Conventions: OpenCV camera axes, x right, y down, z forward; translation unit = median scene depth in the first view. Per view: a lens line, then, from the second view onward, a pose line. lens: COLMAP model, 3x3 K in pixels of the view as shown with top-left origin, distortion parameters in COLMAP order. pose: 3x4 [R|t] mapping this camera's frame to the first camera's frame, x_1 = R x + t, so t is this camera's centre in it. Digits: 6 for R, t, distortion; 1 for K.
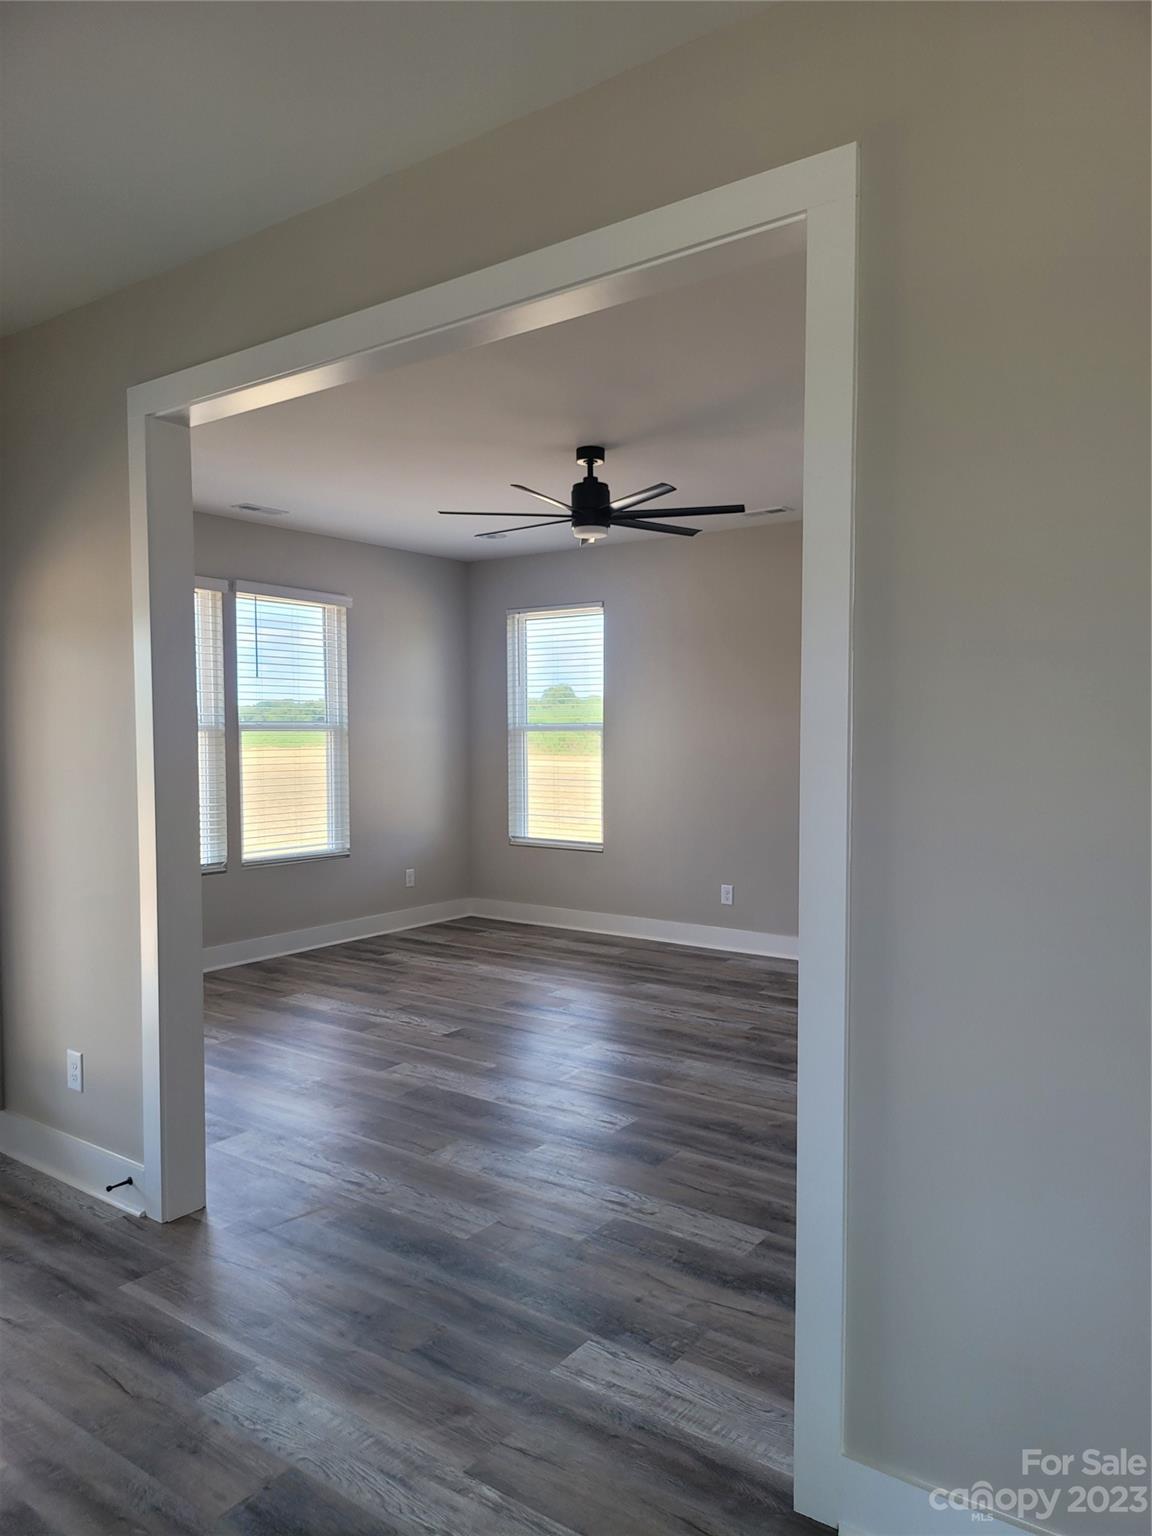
lens RADIAL K [[1079.5, 0, 575.5], [0, 1079.5, 766.3], [0, 0, 1]] dist [0.016944, -0.017764]
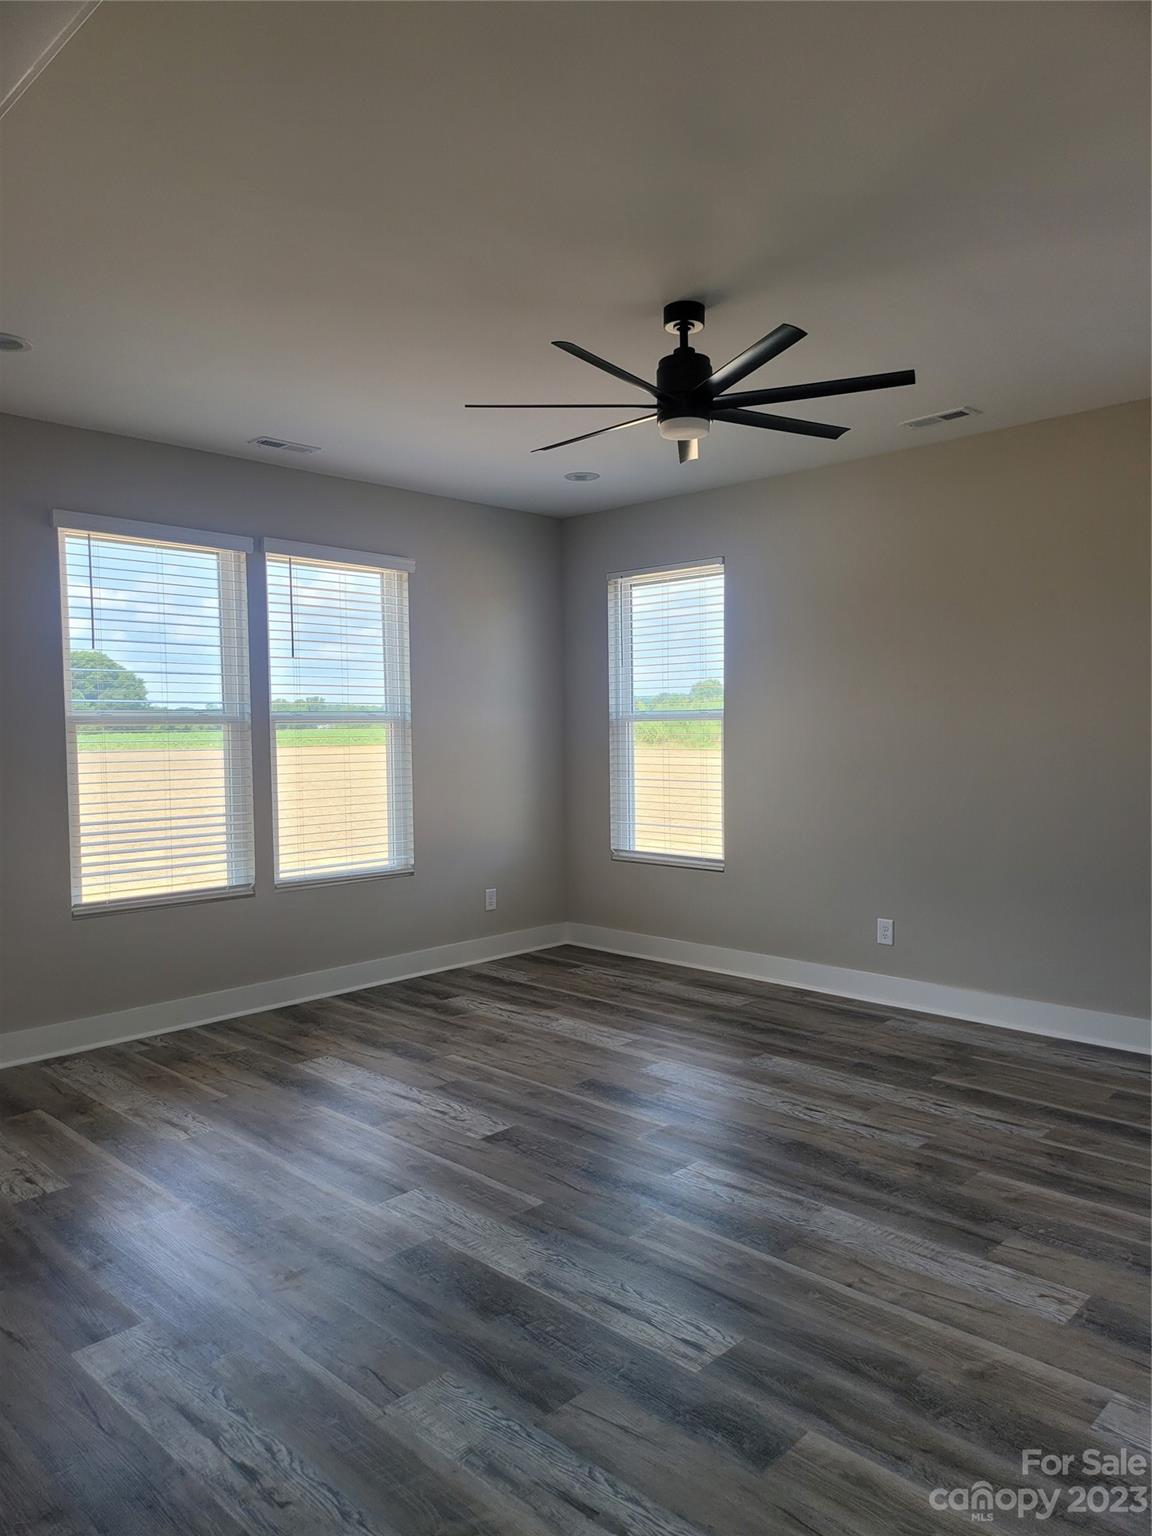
lens RADIAL K [[1079.5, 0, 579.2], [0, 1079.5, 776.1], [0, 0, 1]] dist [0.016944, -0.017764]
pose [[0.991132, -0.003234, -0.132842, 0.028336], [0.004958, 0.999908, 0.012647, -0.001788], [0.132789, -0.013193, 0.991056, 0.218883]]
